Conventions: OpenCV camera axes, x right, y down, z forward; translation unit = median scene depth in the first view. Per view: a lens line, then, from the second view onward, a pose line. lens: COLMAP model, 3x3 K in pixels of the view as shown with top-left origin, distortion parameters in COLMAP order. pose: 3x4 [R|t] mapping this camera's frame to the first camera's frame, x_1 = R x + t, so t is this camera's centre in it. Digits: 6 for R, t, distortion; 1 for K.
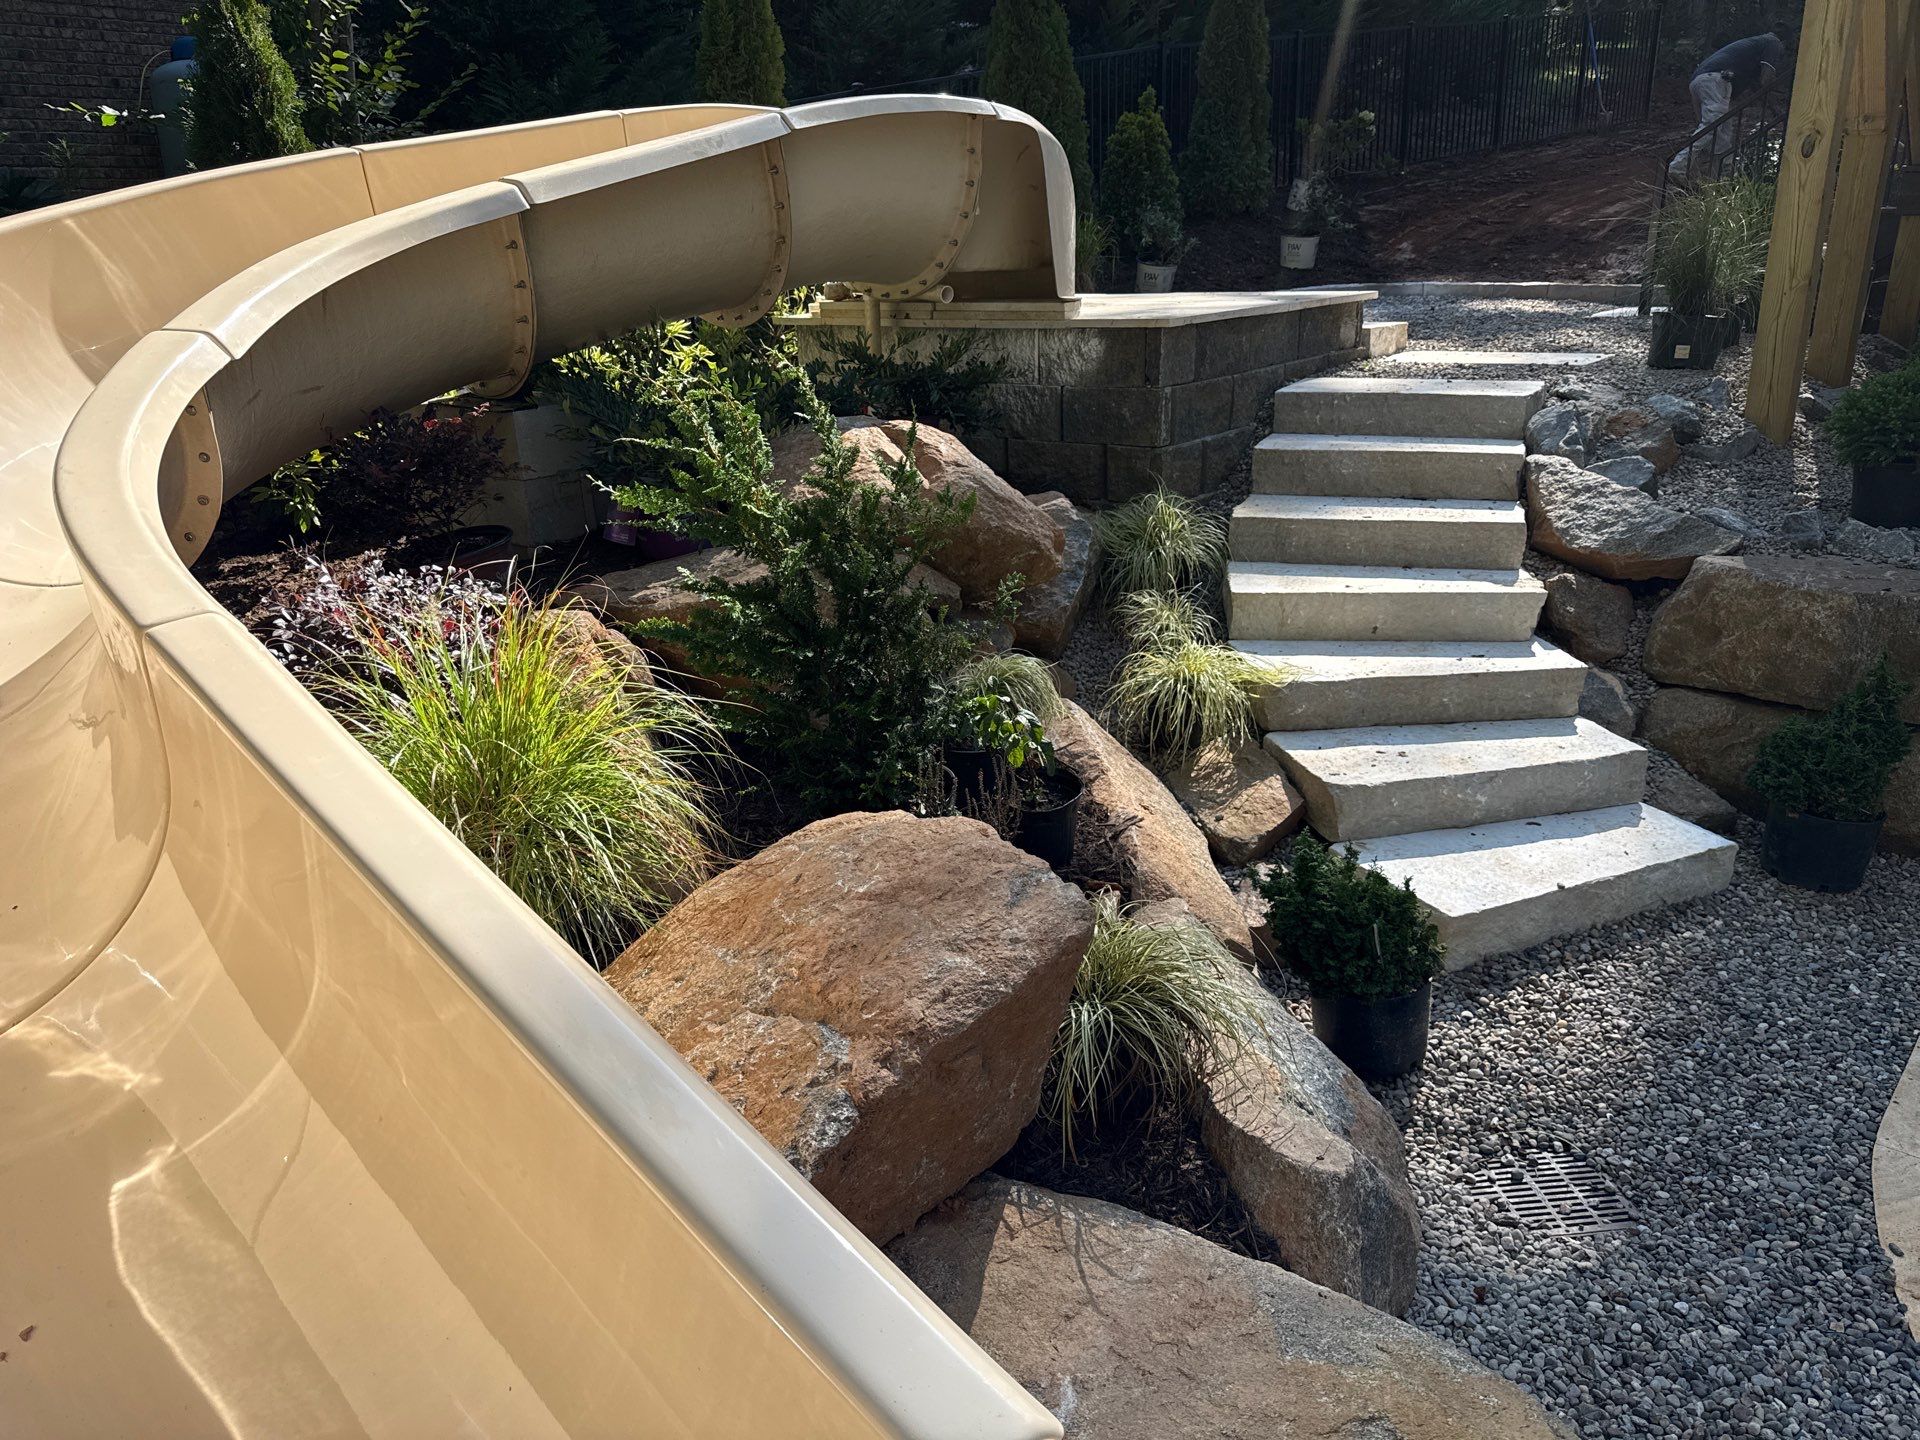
lens RADIAL K [[1322.6, 0, 967.3], [0, 1322.6, 721.0], [0, 0, 1]] dist [0.058652, -0.079610]
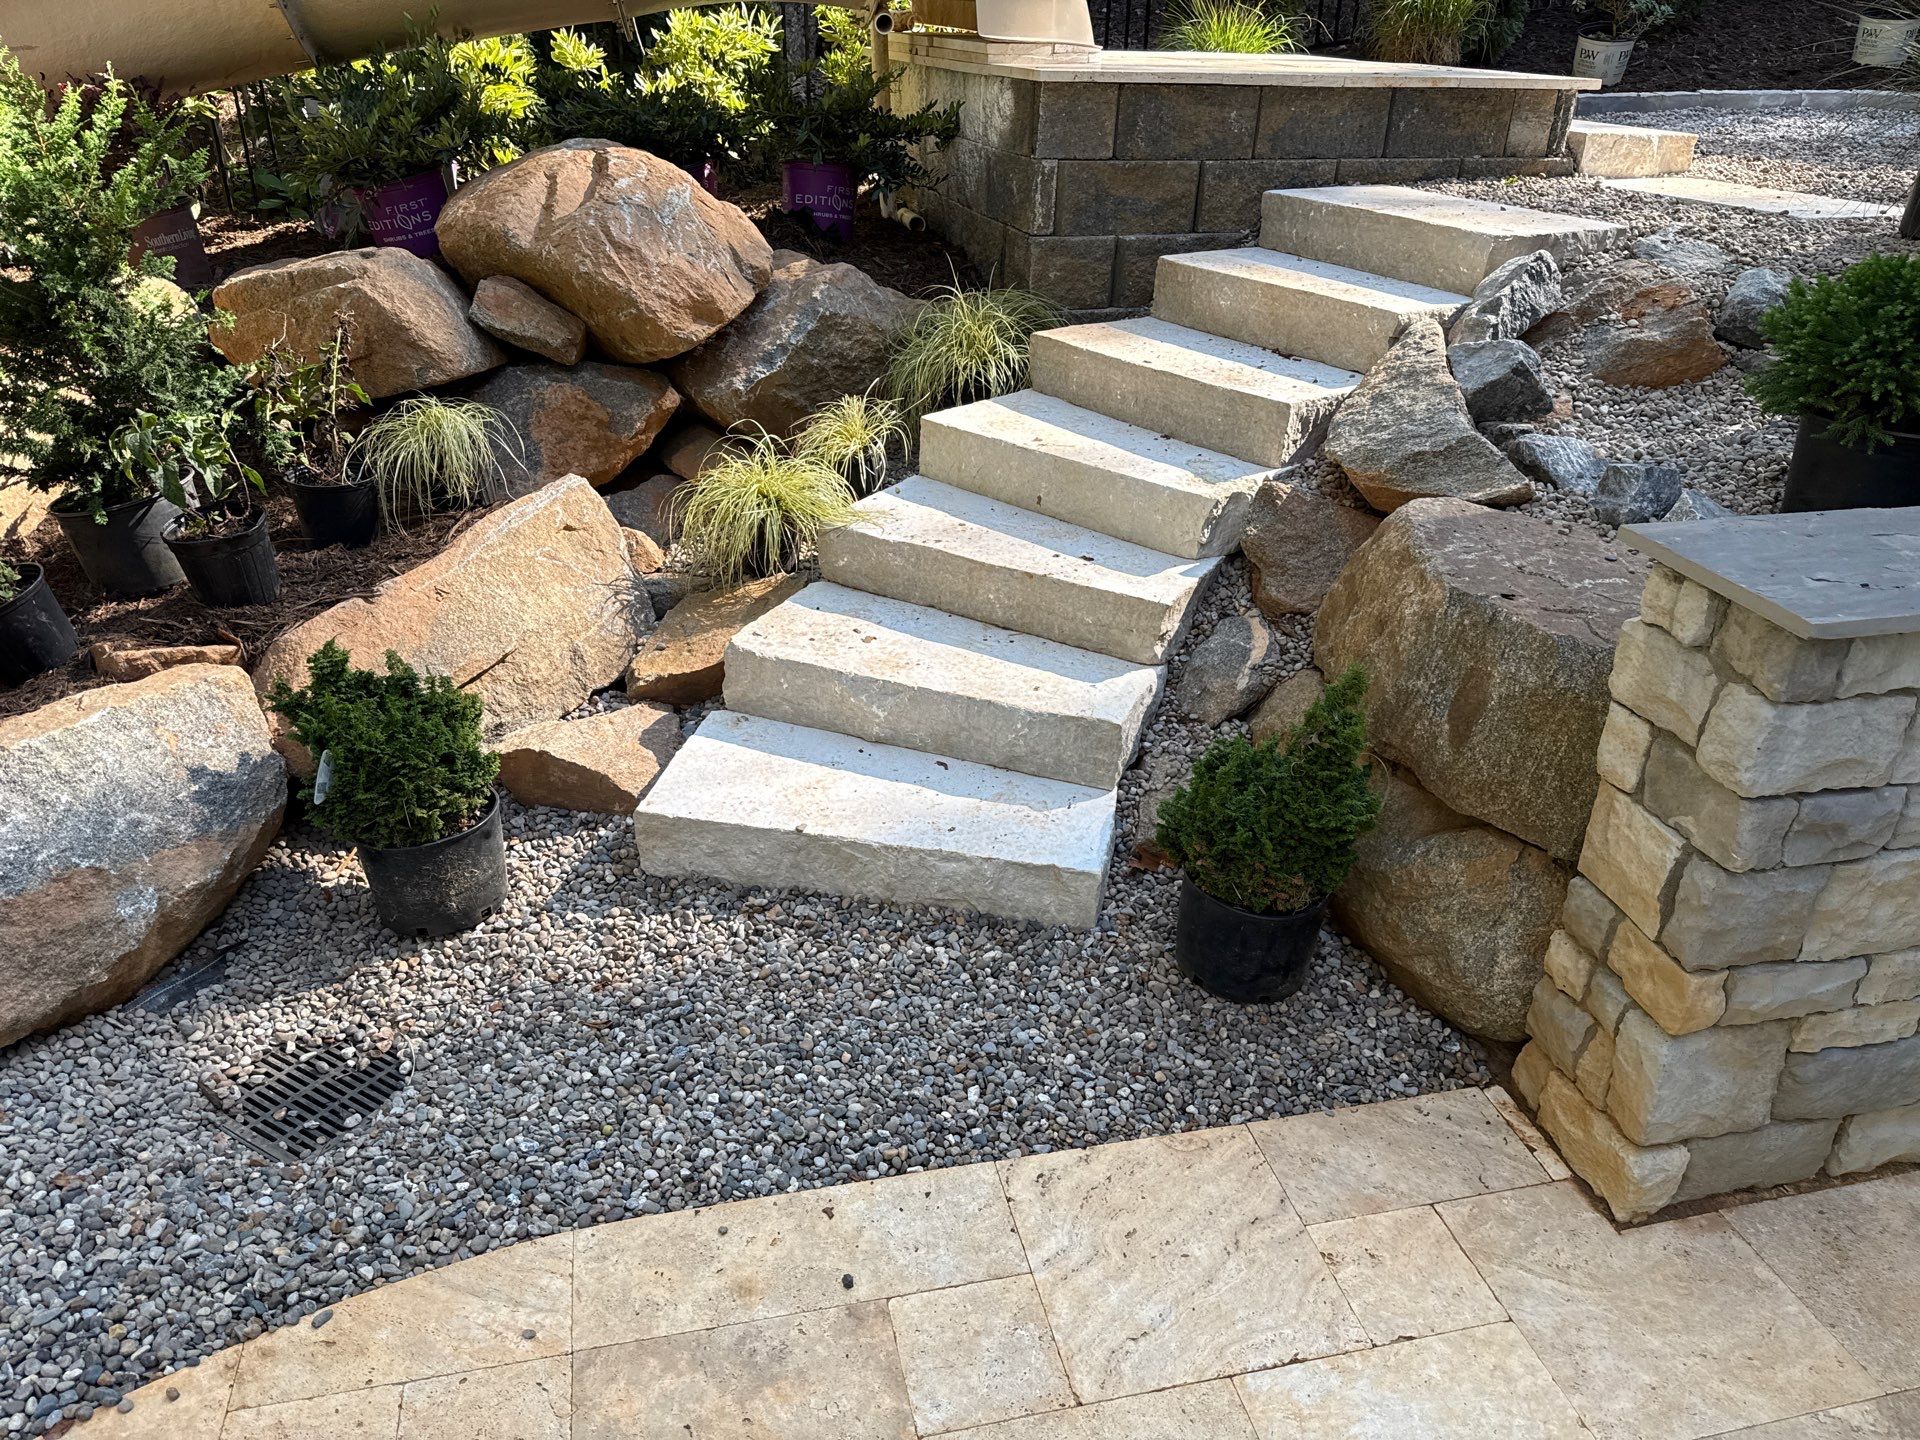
lens RADIAL K [[1322.6, 0, 948.0], [0, 1322.6, 717.6], [0, 0, 1]] dist [0.058652, -0.079610]
pose [[0.829753, 0.308739, -0.464963, 0.721500], [-0.237837, 0.949237, 0.205869, -0.102058], [0.504920, -0.060235, 0.861062, 0.311544]]
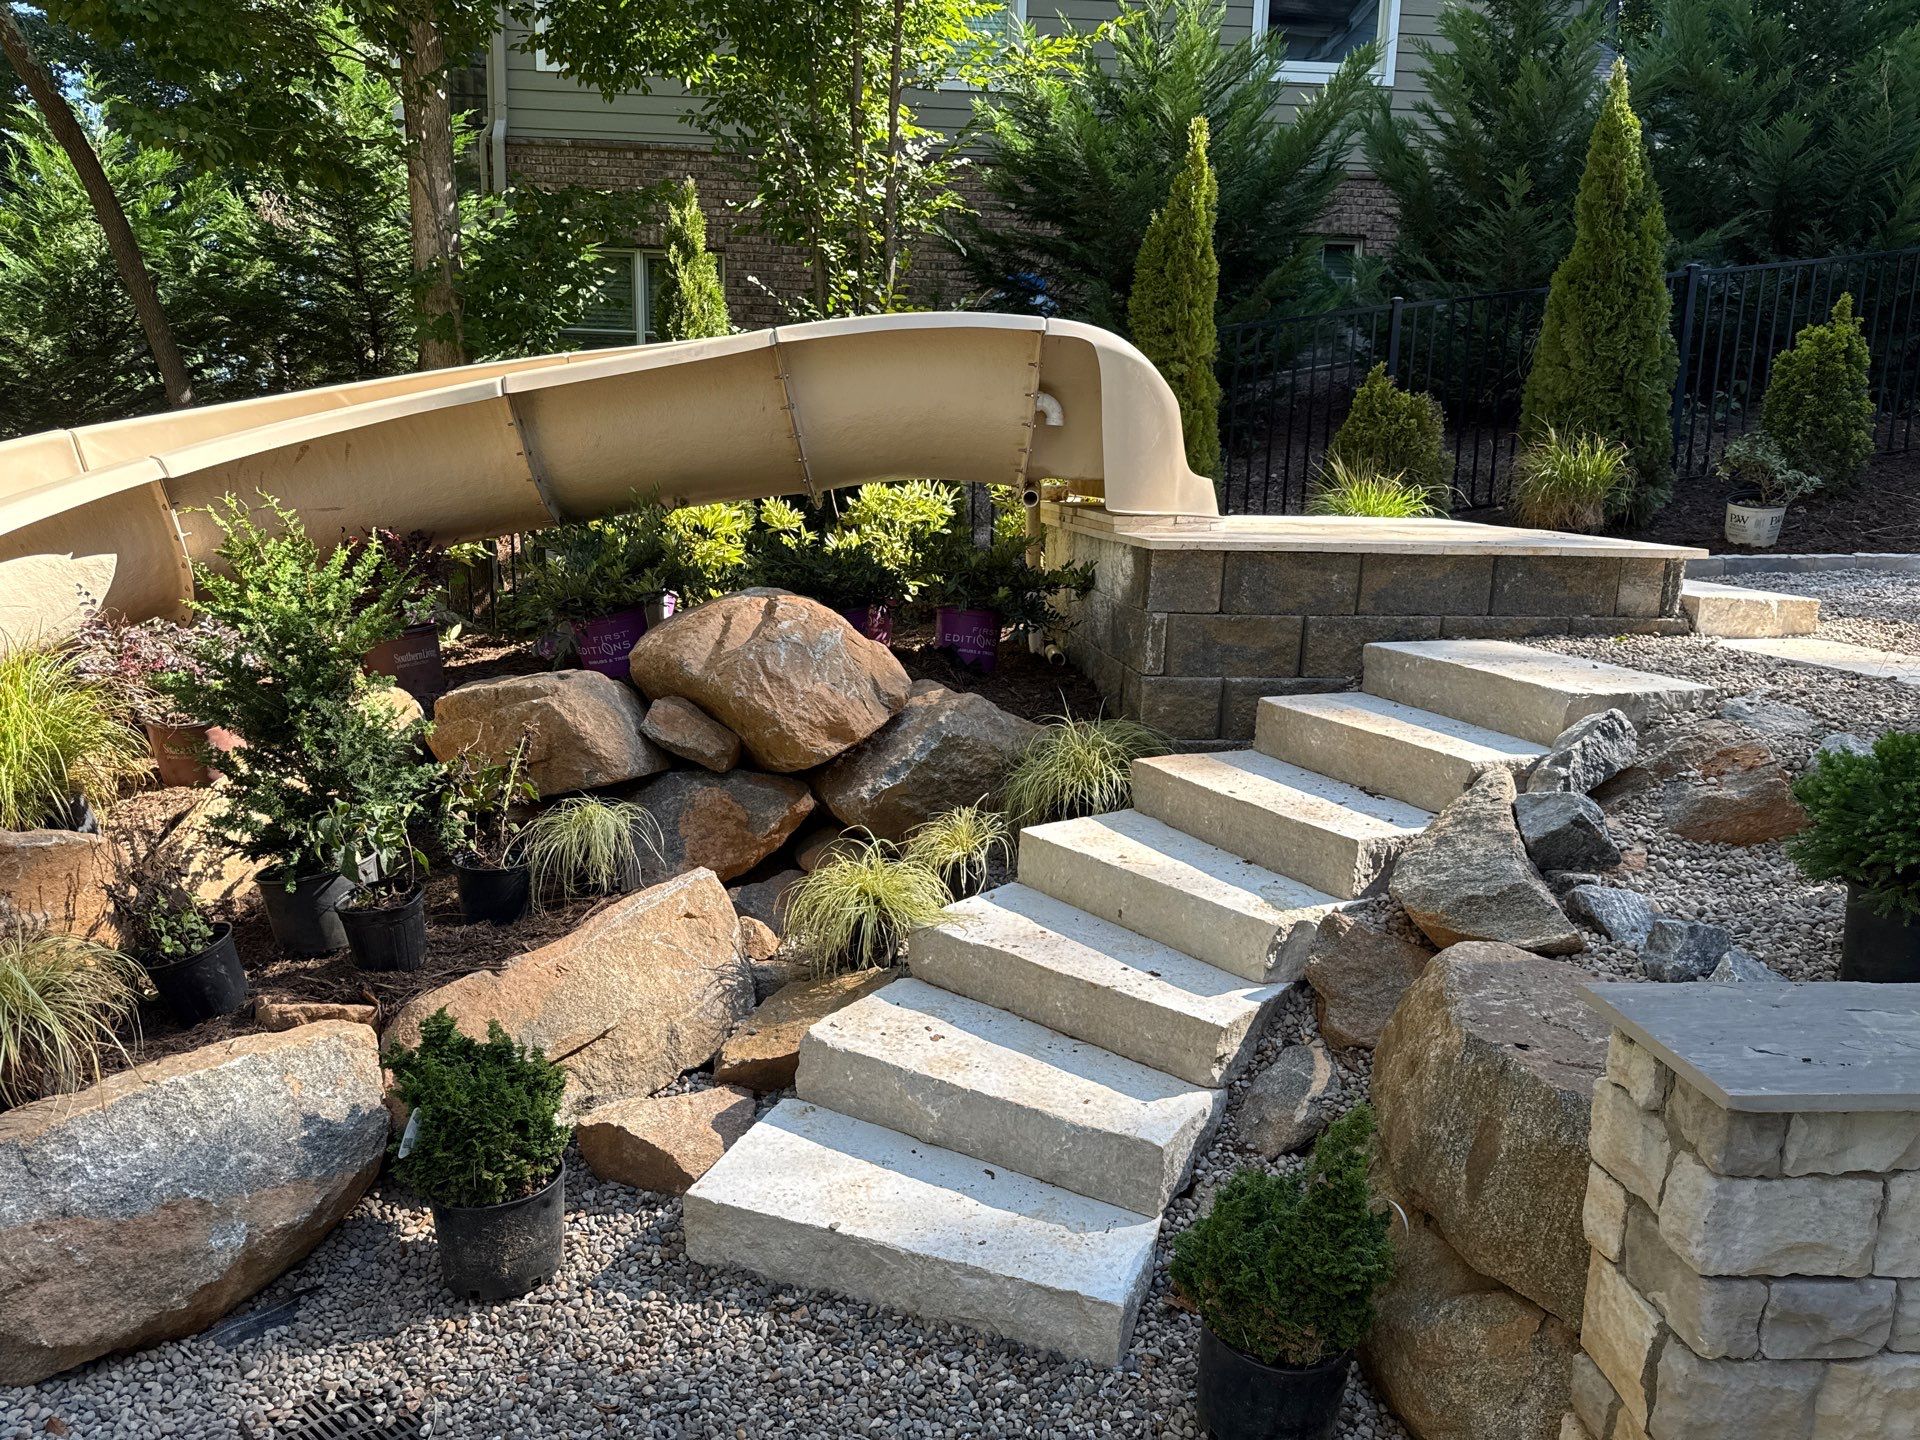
lens RADIAL K [[1322.6, 0, 938.4], [0, 1322.6, 722.5], [0, 0, 1]] dist [0.058652, -0.079610]
pose [[0.723070, 0.188736, -0.664491, 0.810226], [-0.281967, 0.958804, -0.034495, -0.132826], [0.630606, 0.212307, 0.746500, 0.312533]]
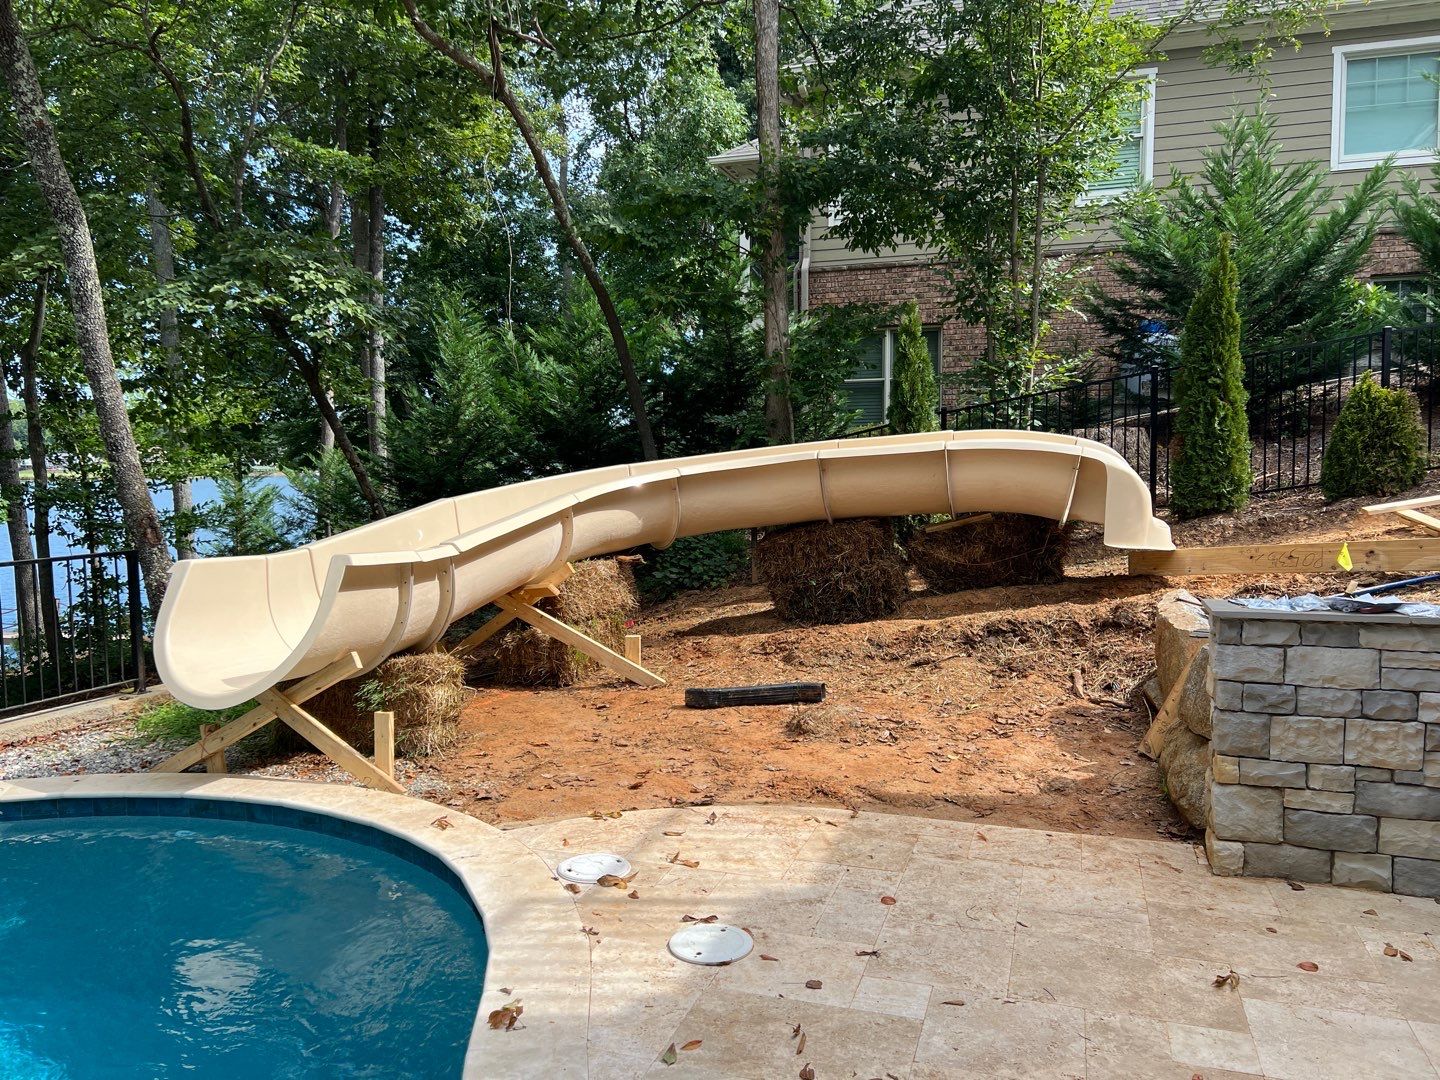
lens RADIAL K [[991.9, 0, 715.2], [0, 991.9, 540.7], [0, 0, 1]] dist [0.058652, -0.079610]
pose [[0.410567, 0.106626, -0.905575, 1.361936], [-0.312044, 0.949604, -0.029663, -0.002237], [0.856775, 0.294758, 0.423149, -0.015981]]
